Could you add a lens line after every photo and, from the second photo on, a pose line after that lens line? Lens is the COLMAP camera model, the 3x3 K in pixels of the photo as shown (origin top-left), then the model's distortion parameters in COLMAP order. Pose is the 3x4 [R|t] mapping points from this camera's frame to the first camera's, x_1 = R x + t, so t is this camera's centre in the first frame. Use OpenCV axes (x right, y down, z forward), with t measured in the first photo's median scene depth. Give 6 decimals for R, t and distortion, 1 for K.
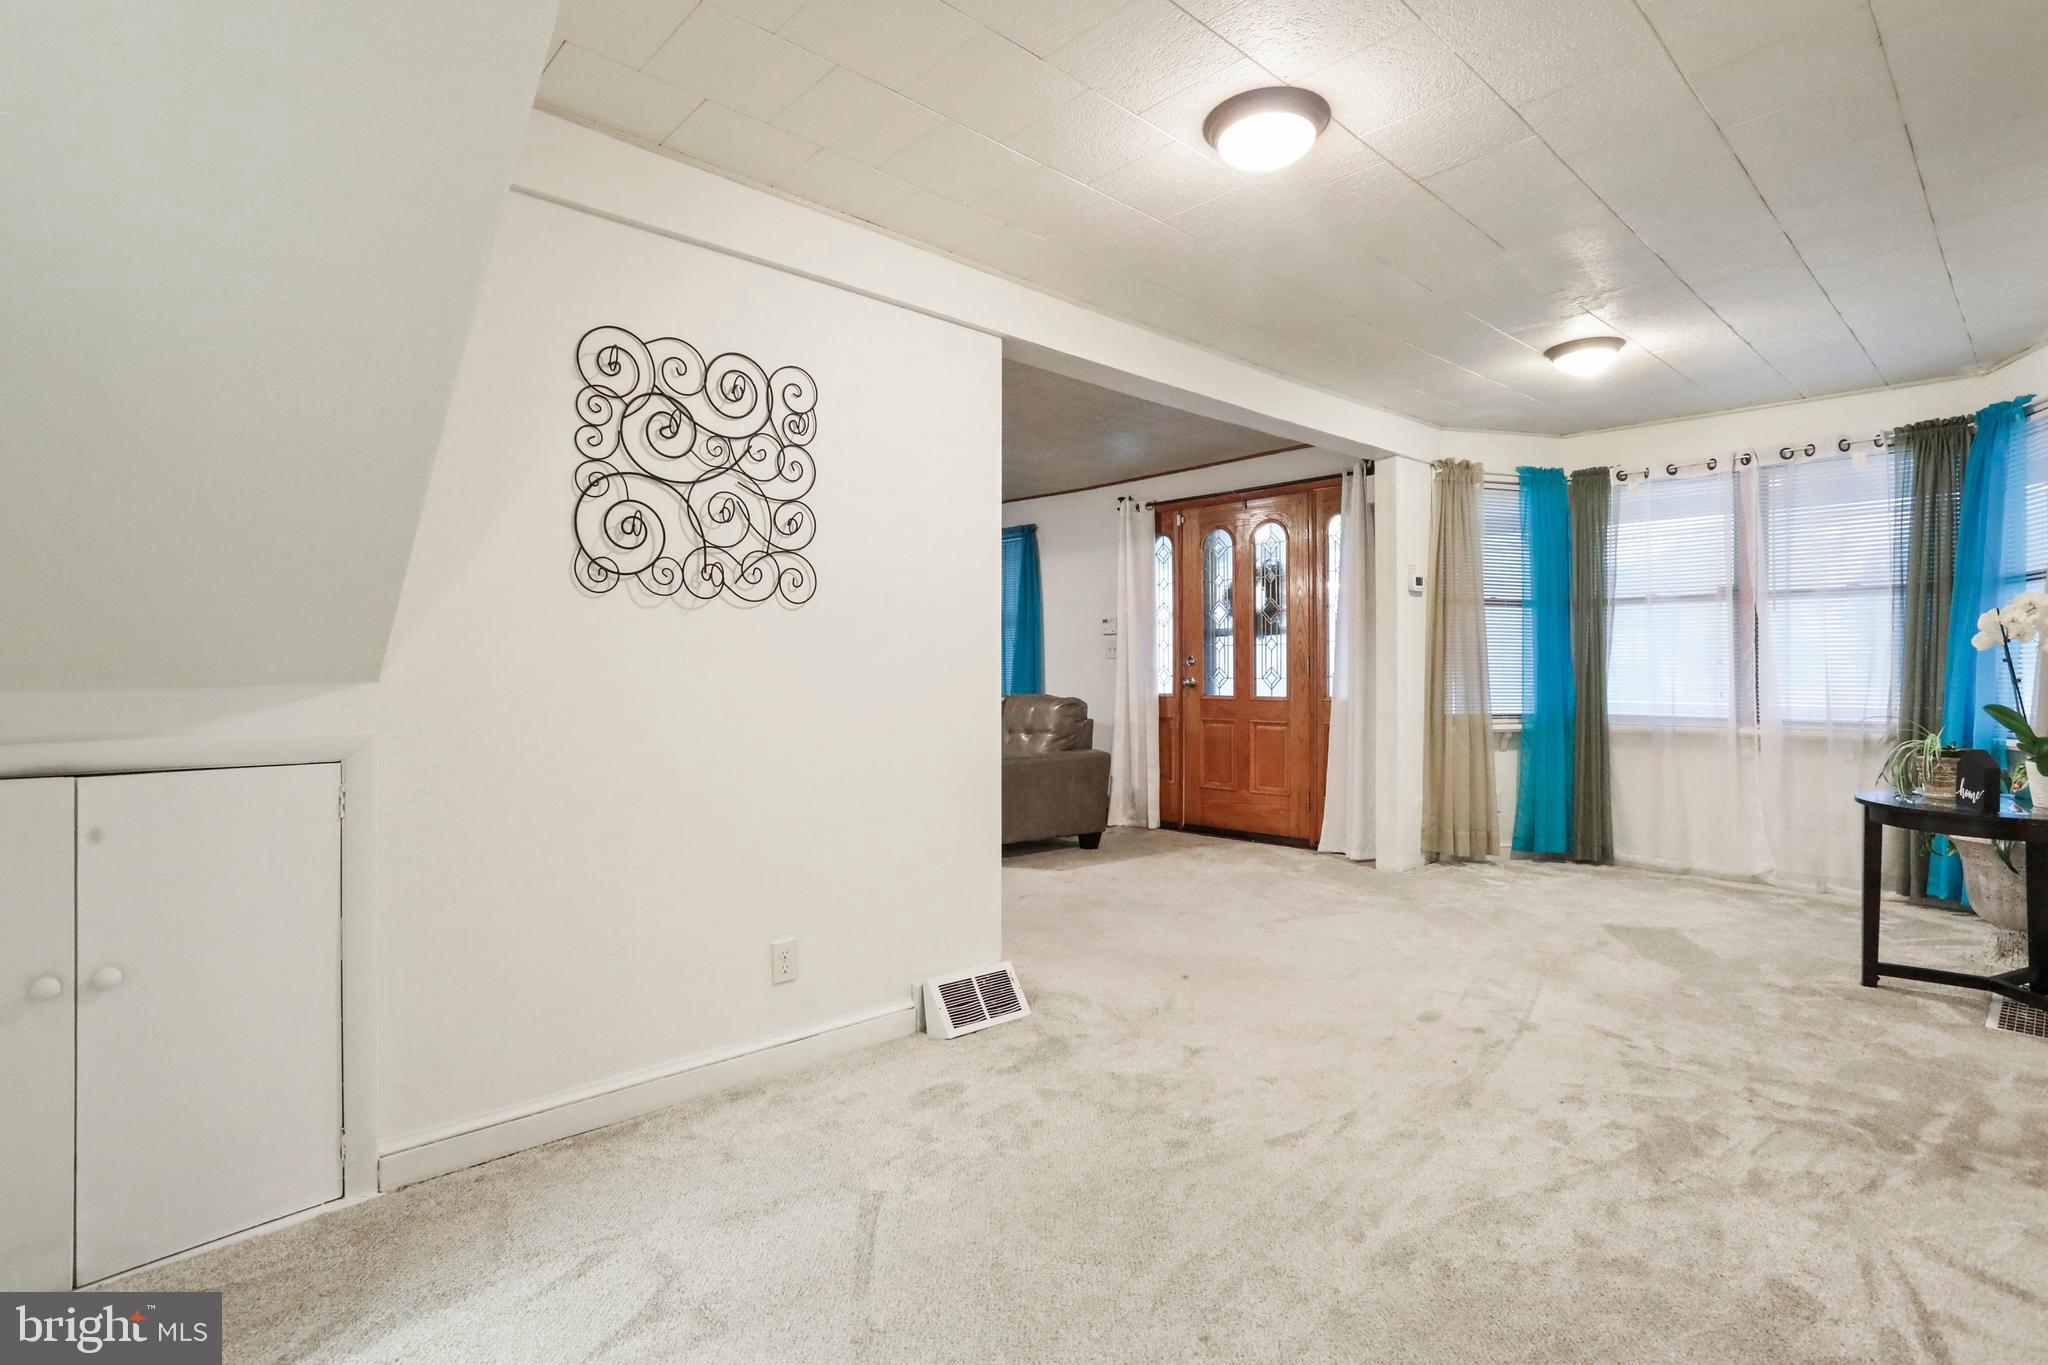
lens RADIAL K [[993.3, 0, 1024.0], [0, 993.3, 682.5], [0, 0, 1]] dist [-0.072423, 0.037977]
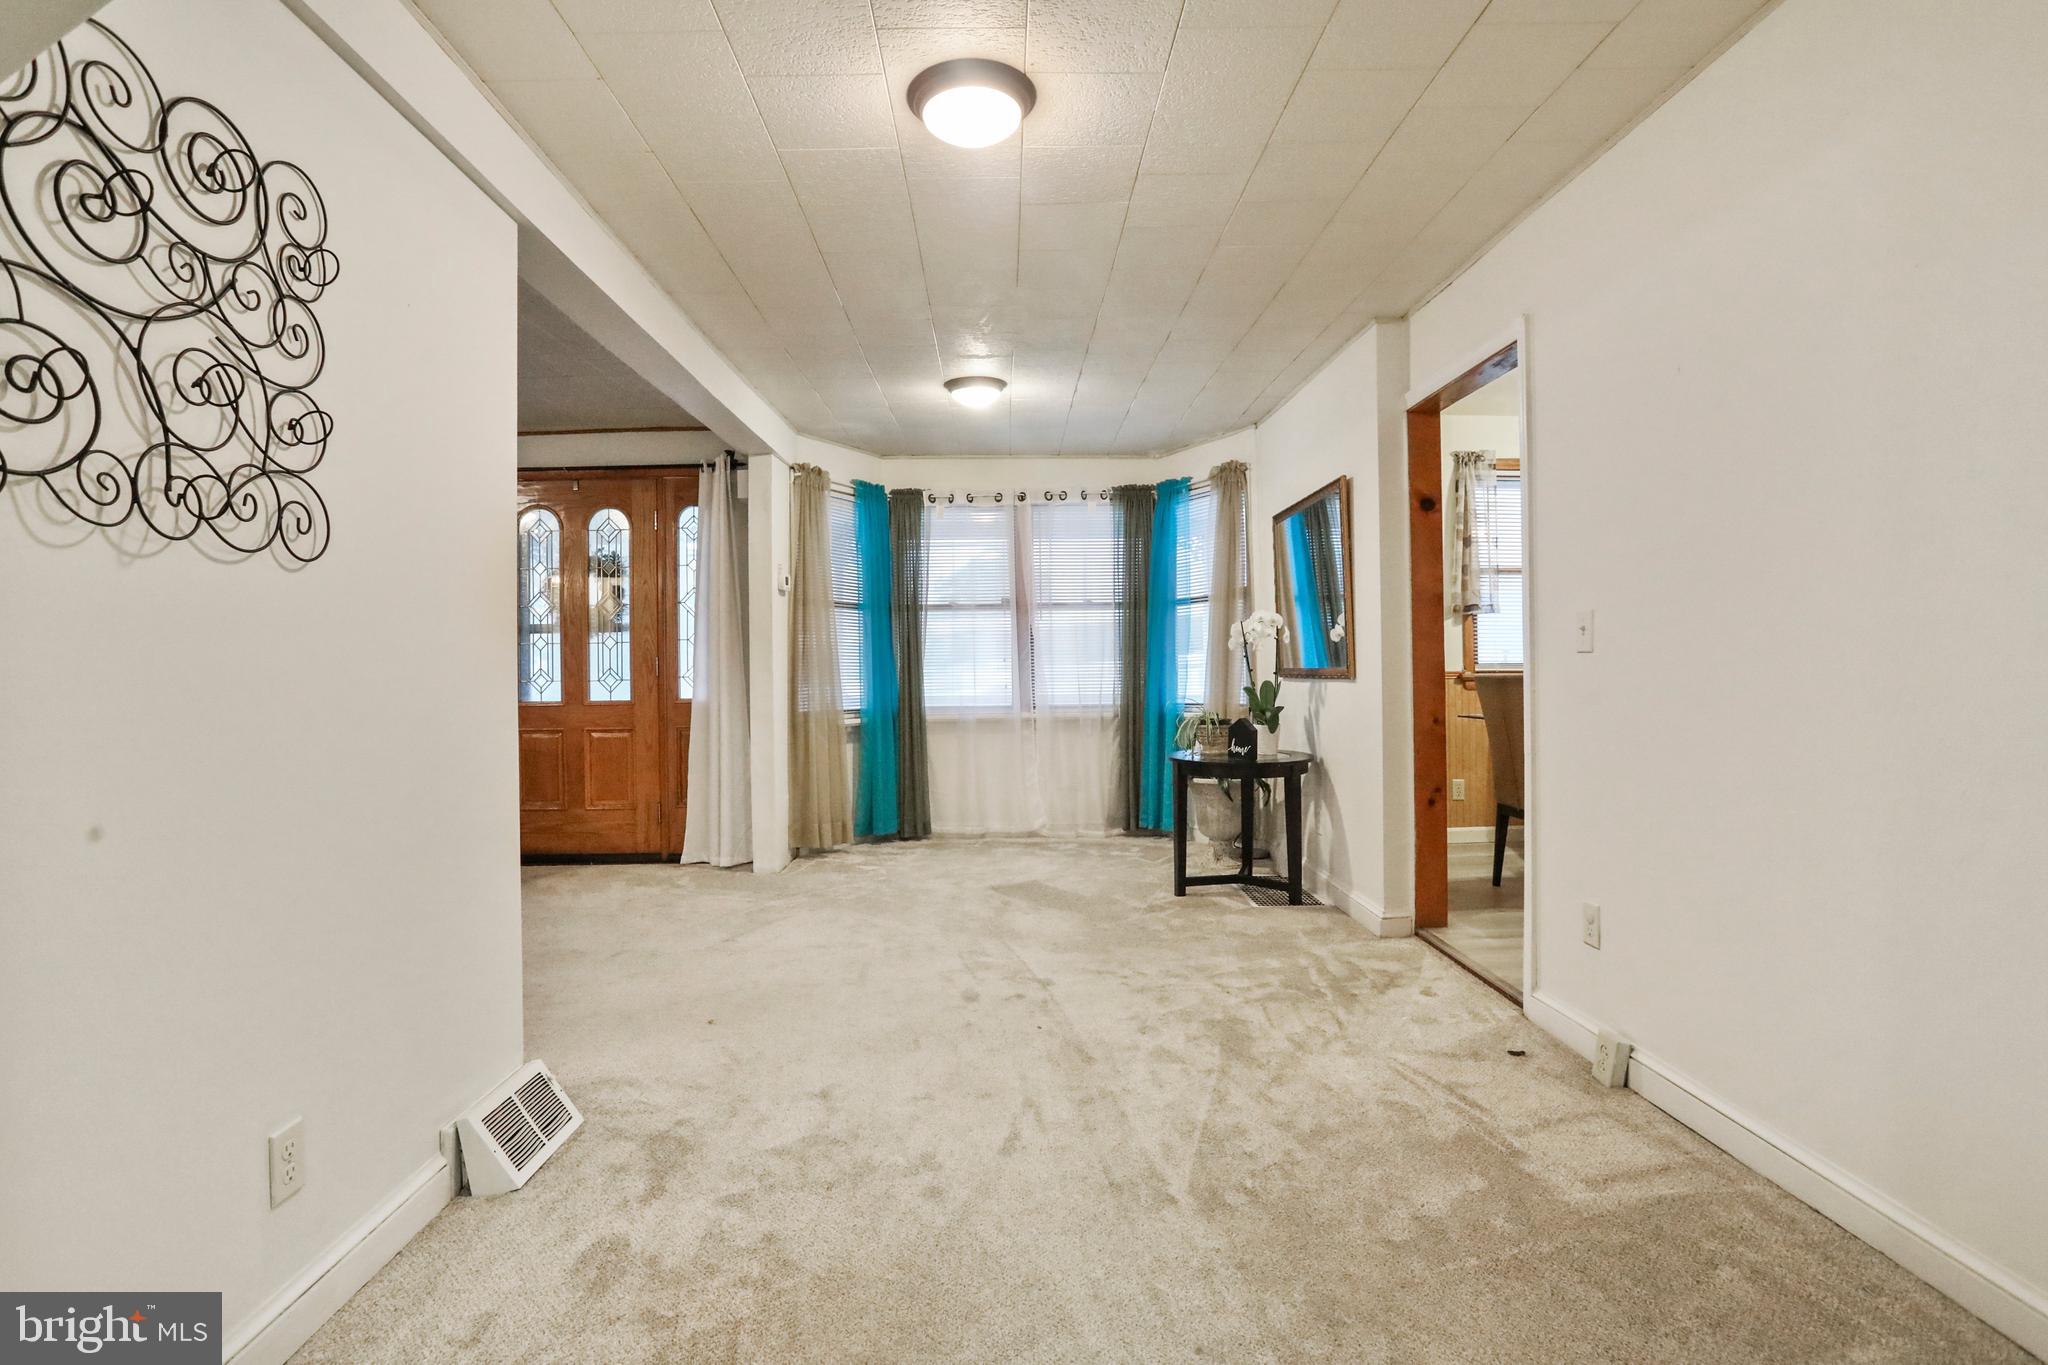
lens RADIAL K [[994.9, 0, 1021.9], [0, 994.9, 670.5], [0, 0, 1]] dist [-0.067508, 0.038302]
pose [[0.665277, -0.009467, 0.746537, -0.260359], [0.021085, 0.999759, -0.006111, 0.000391], [-0.746299, 0.019806, 0.665316, 0.189786]]
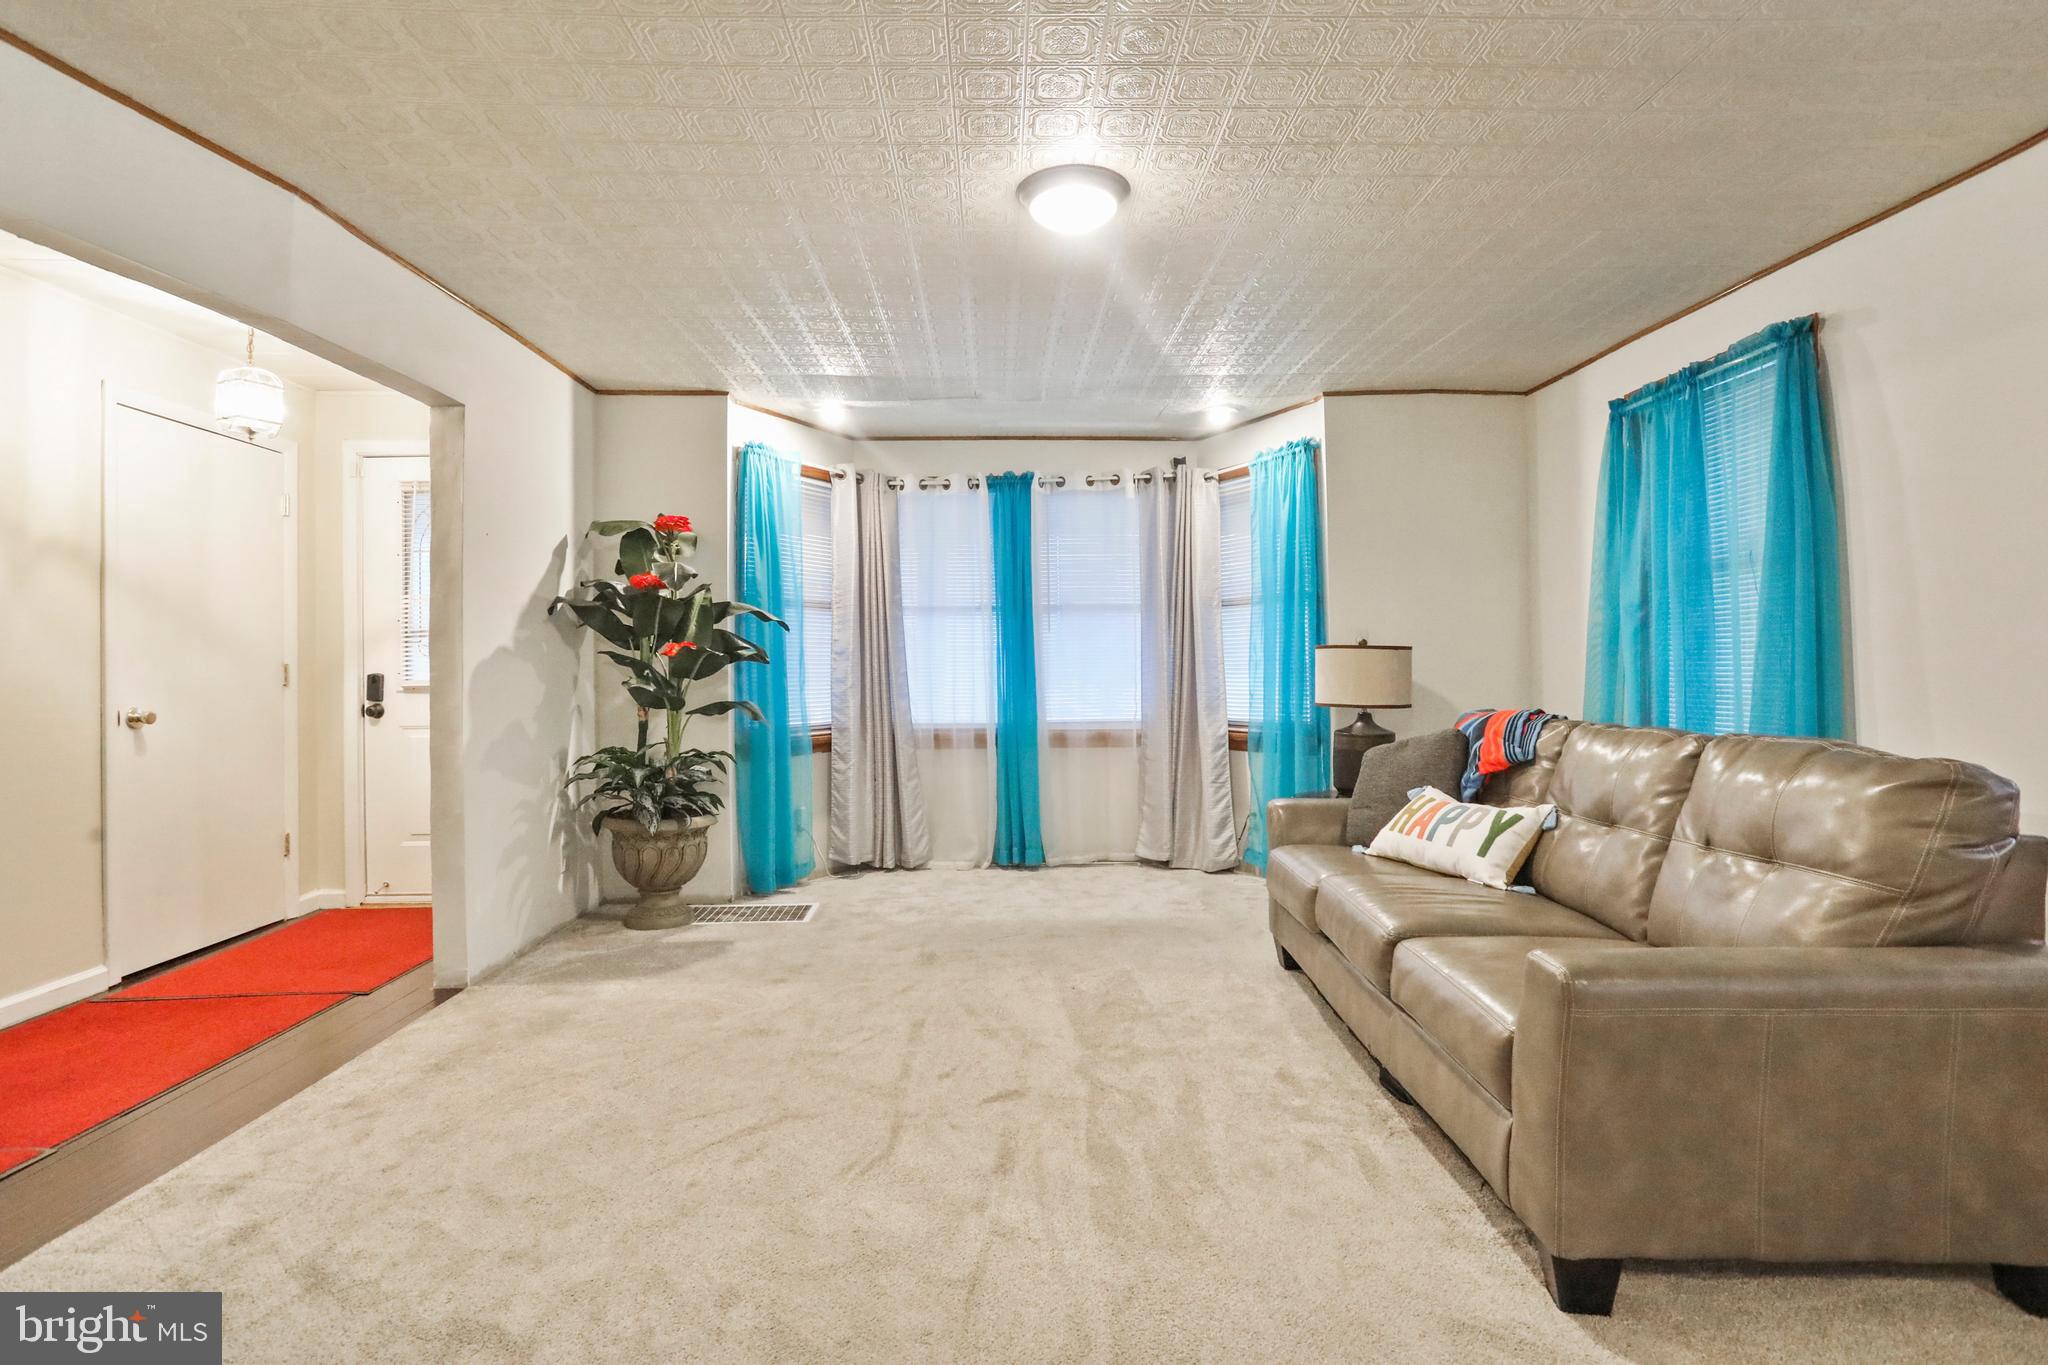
lens RADIAL K [[994.9, 0, 1021.9], [0, 994.9, 670.5], [0, 0, 1]] dist [-0.067508, 0.038302]
pose [[0.751365, -0.012466, -0.659769, 0.048445], [0.004378, 0.999894, -0.013907, -0.013943], [0.659872, 0.007560, 0.751340, 0.910074]]
